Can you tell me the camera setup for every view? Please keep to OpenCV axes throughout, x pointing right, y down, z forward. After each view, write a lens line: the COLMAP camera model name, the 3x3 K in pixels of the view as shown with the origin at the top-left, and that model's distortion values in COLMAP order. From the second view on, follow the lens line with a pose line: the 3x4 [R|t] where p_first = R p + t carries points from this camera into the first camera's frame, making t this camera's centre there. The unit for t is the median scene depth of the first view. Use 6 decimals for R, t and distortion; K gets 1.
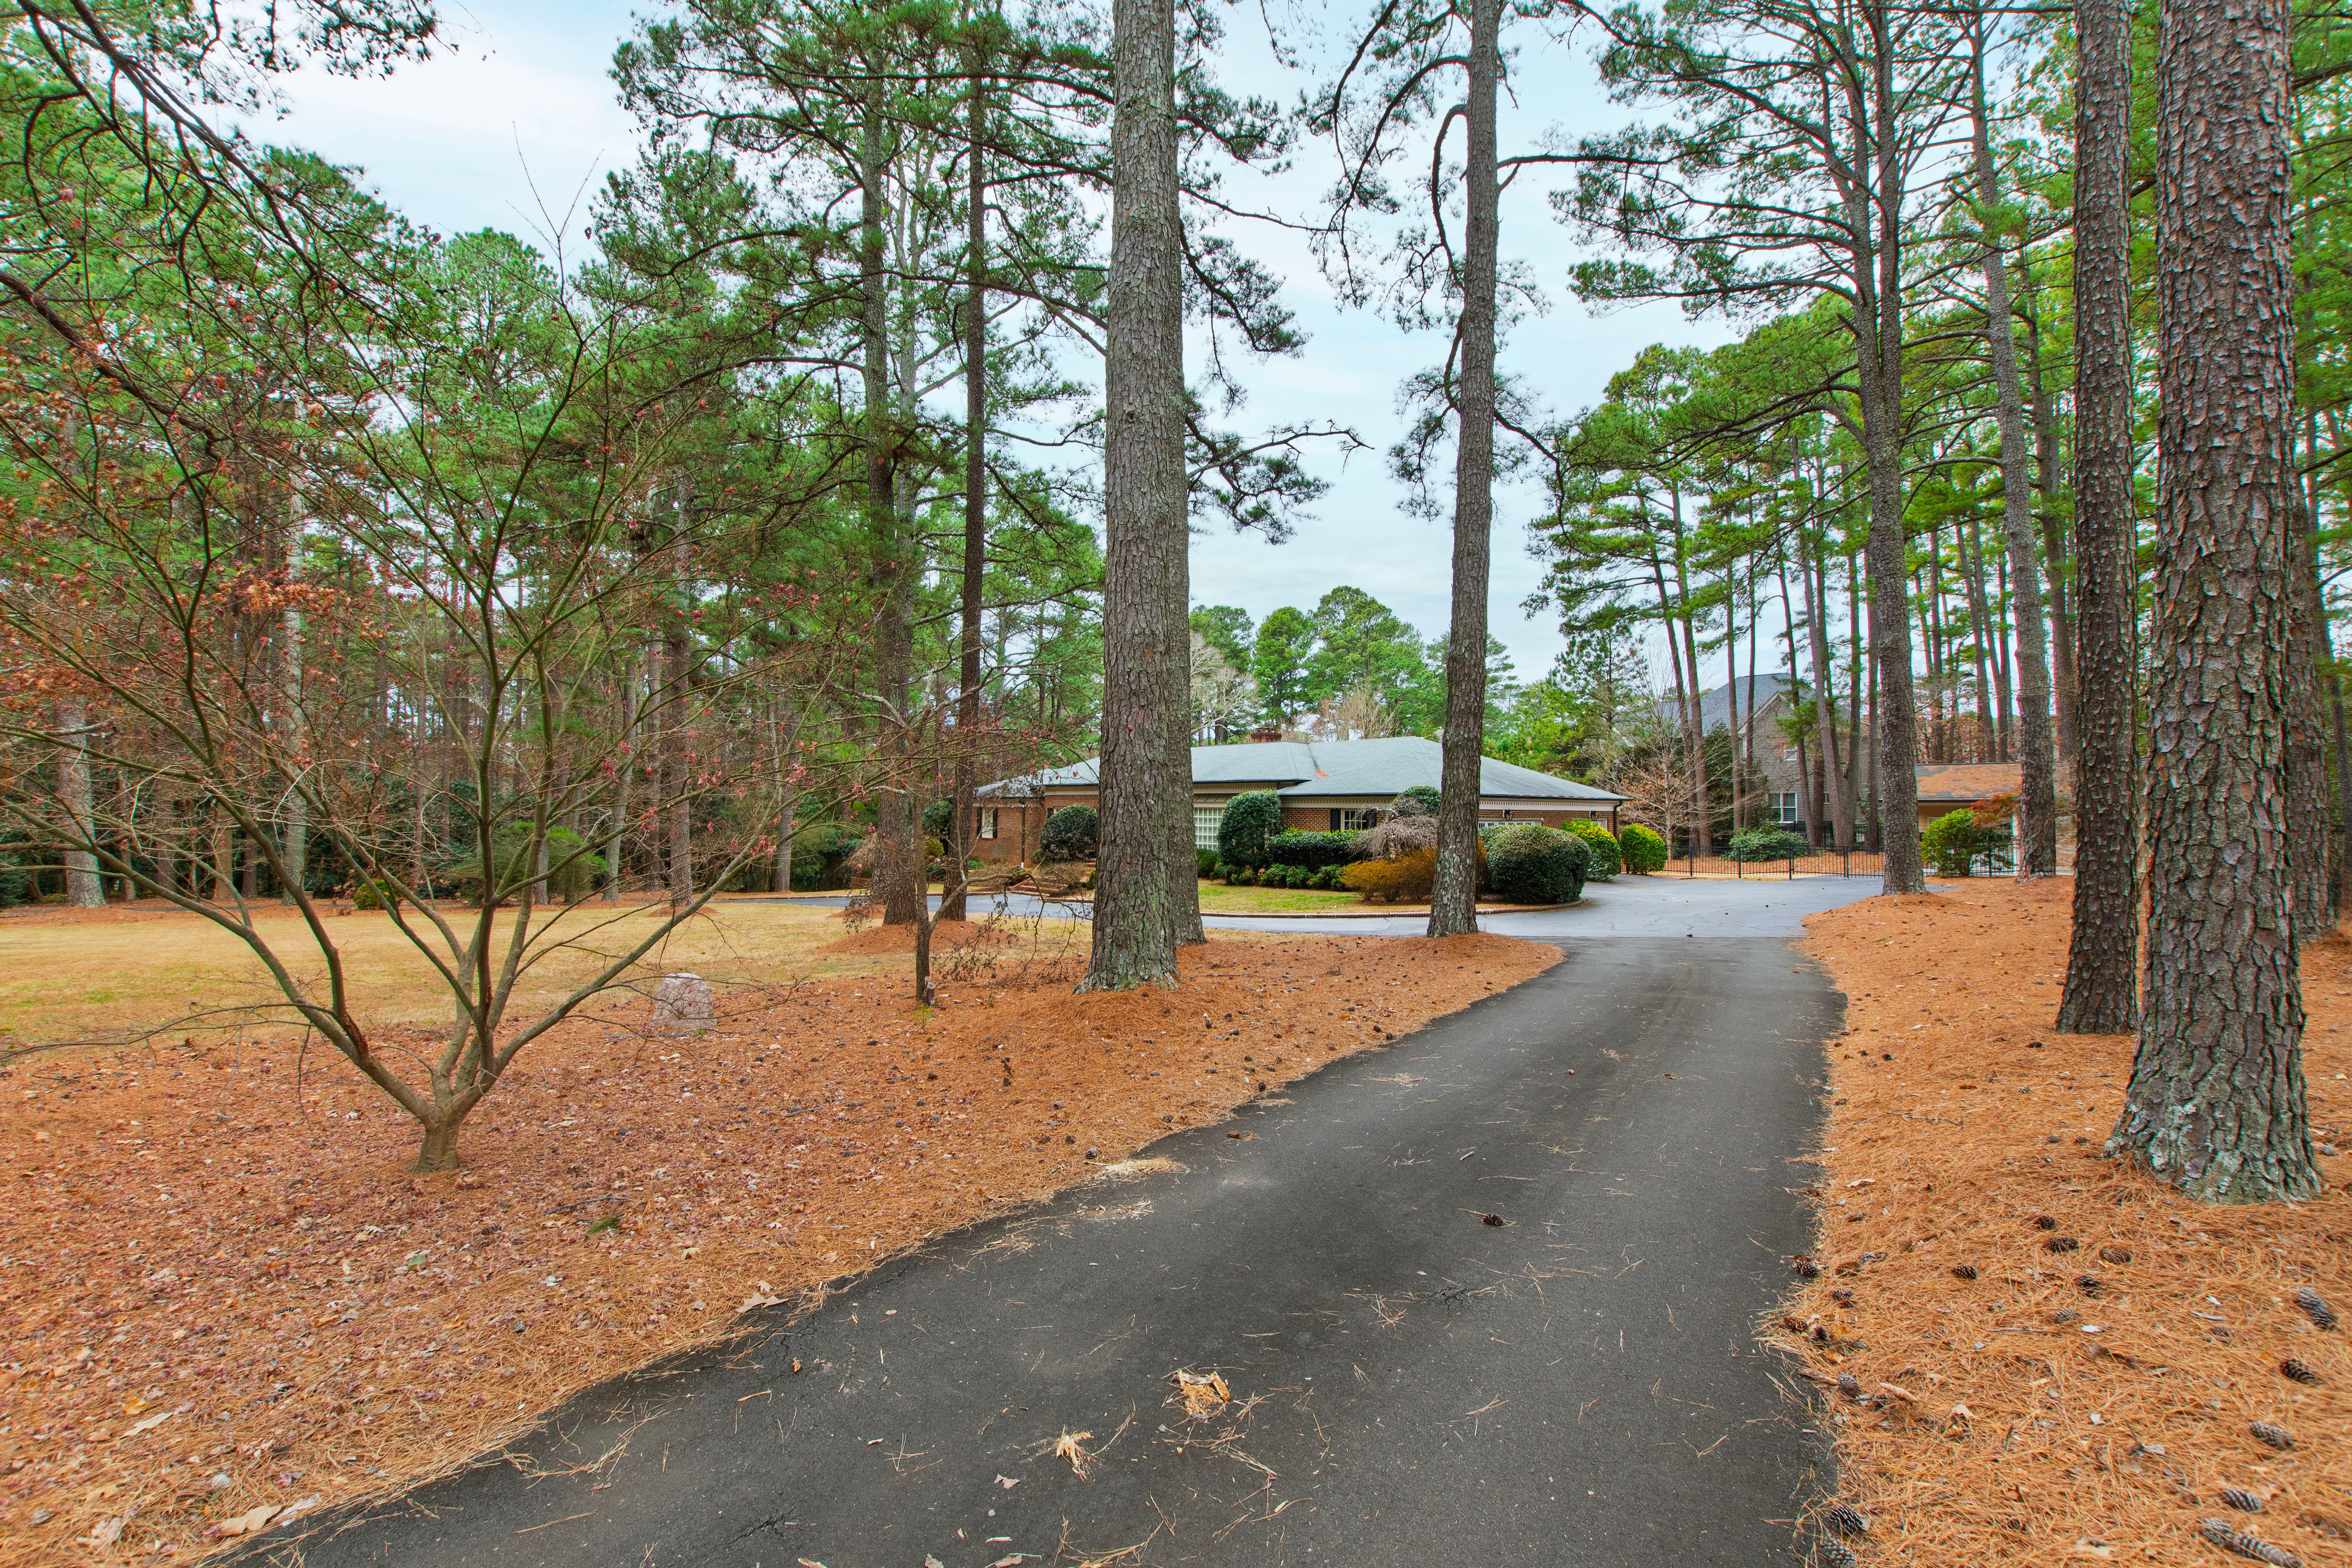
lens RADIAL K [[962.2, 0, 1176.0], [0, 962.2, 784.0], [0, 0, 1]] dist [-0.000811, -0.000002]
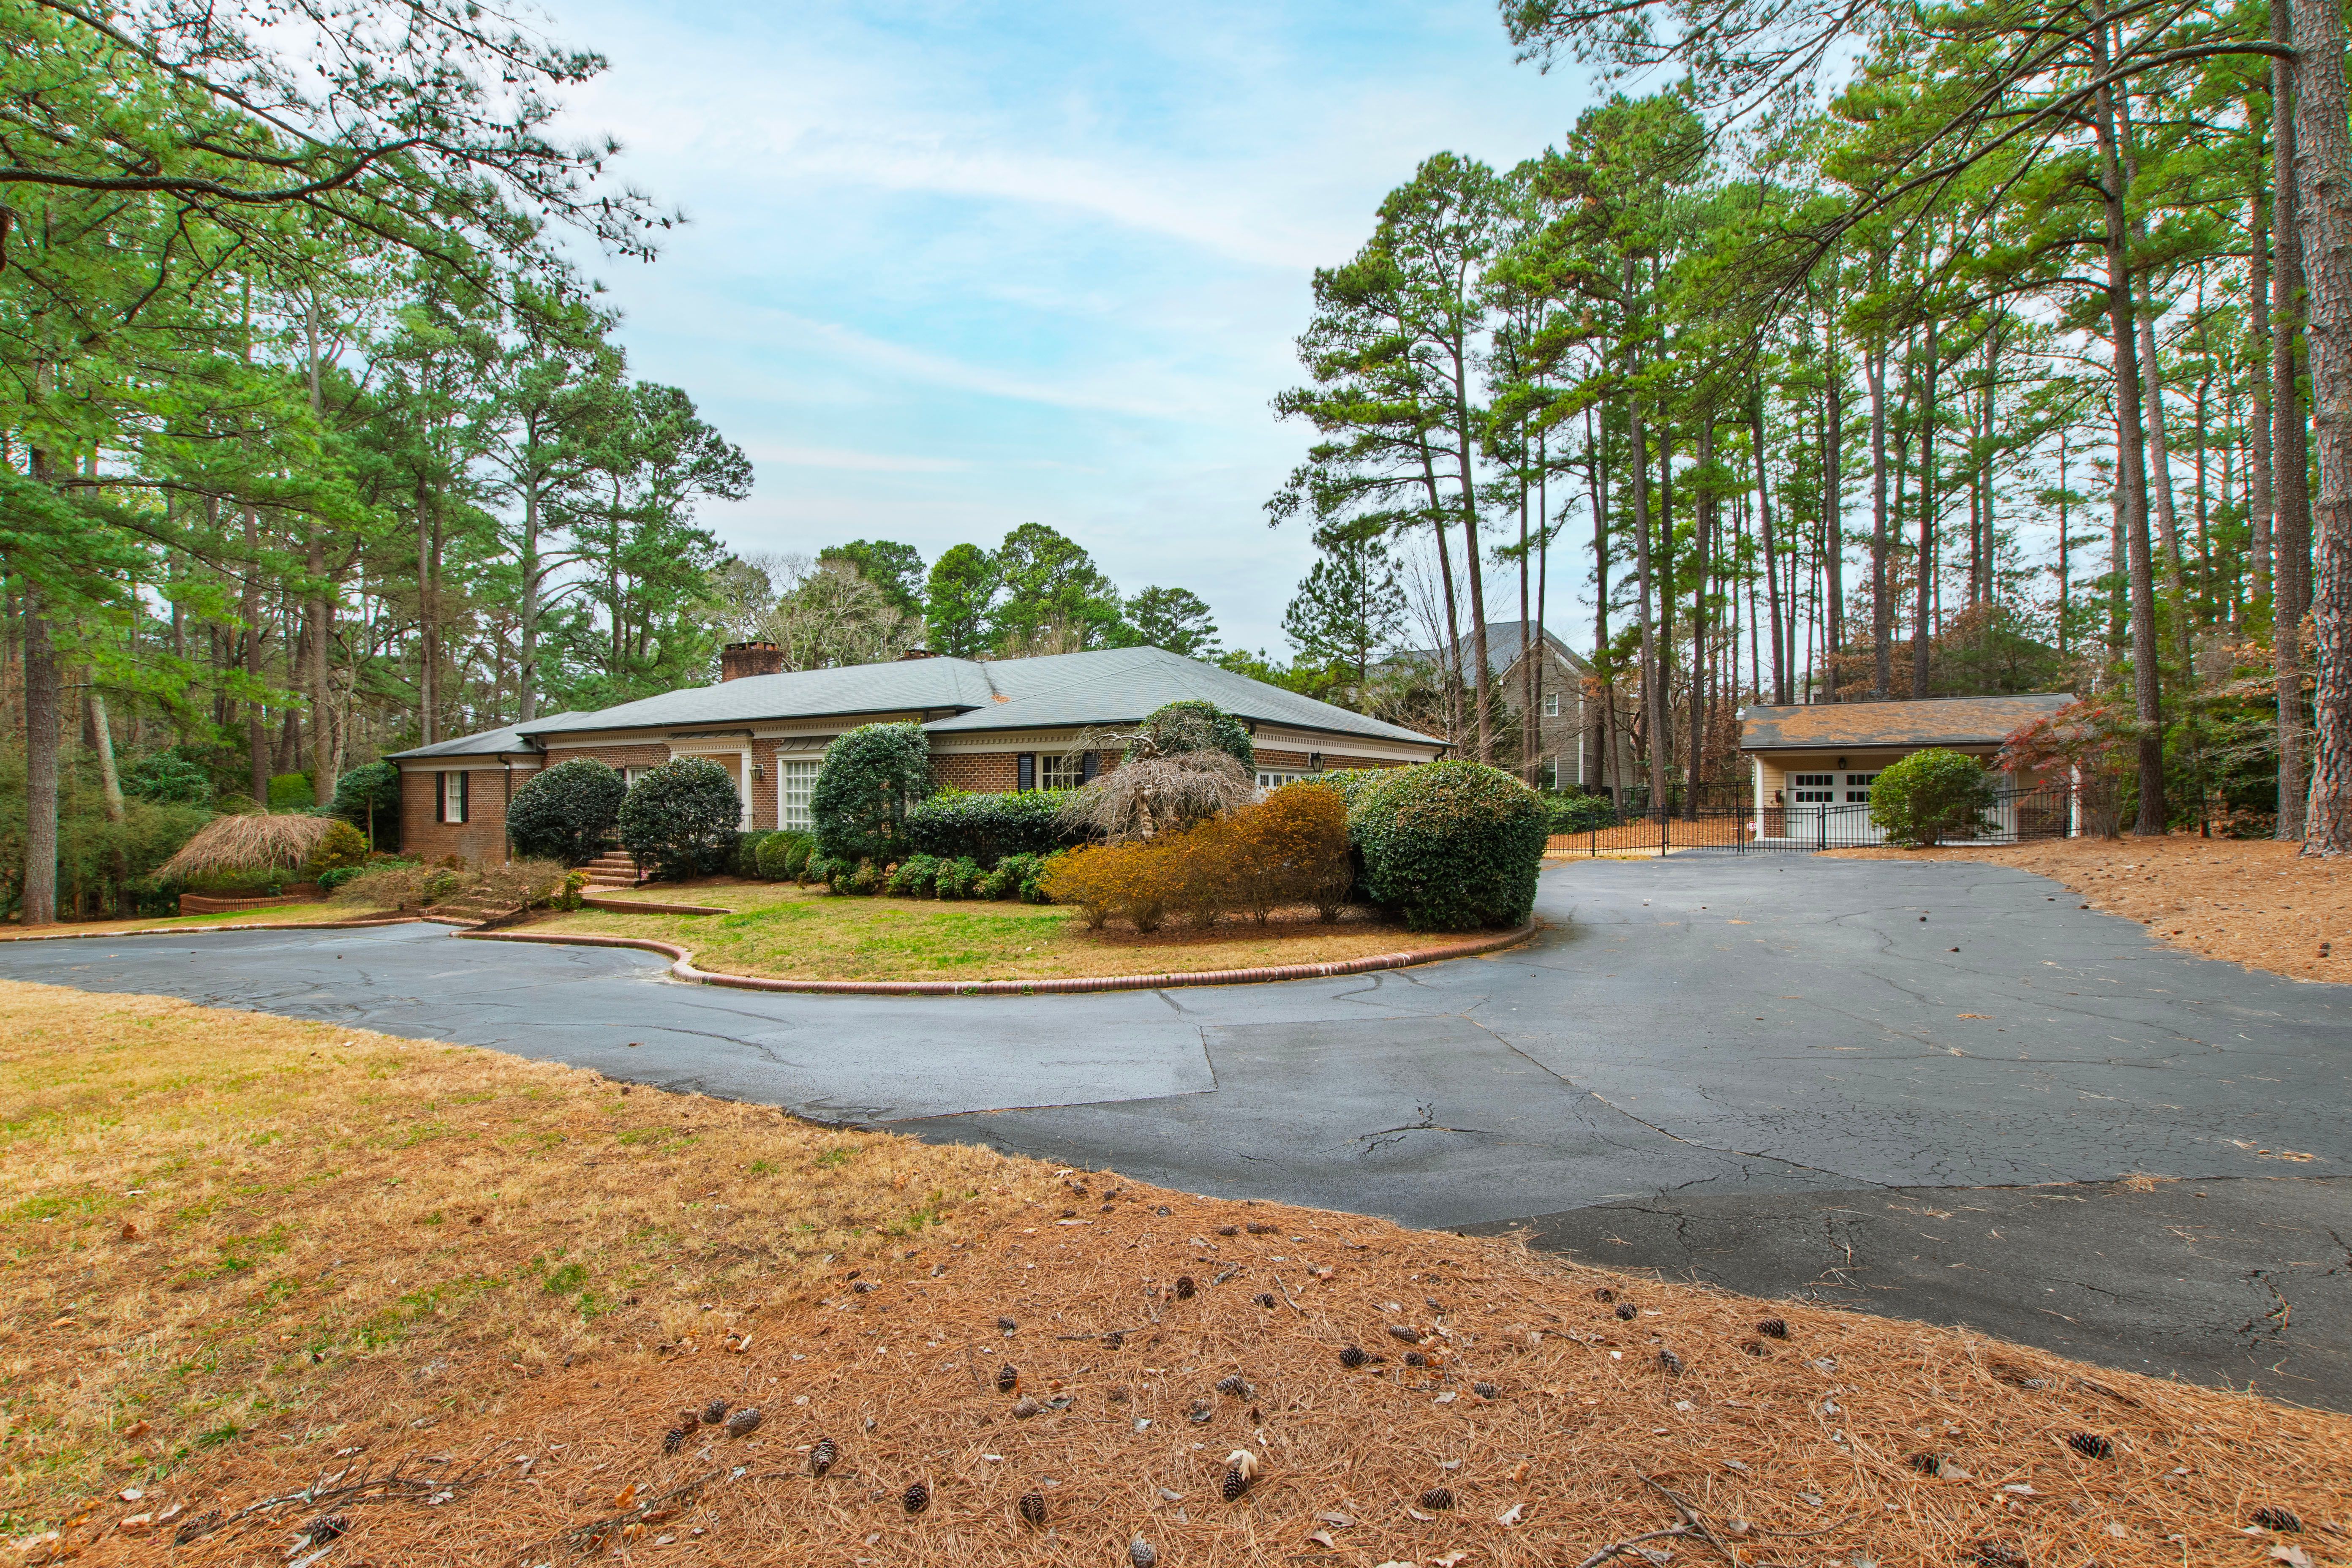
lens RADIAL K [[1014.7, 0, 1133.8], [0, 1014.7, 776.1], [0, 0, 1]] dist [-0.001220, -0.000008]
pose [[0.962954, -0.004877, 0.269621, 0.042532], [0.002326, 0.999949, 0.009783, 0.021282], [-0.269655, -0.008794, 0.962917, 0.264744]]
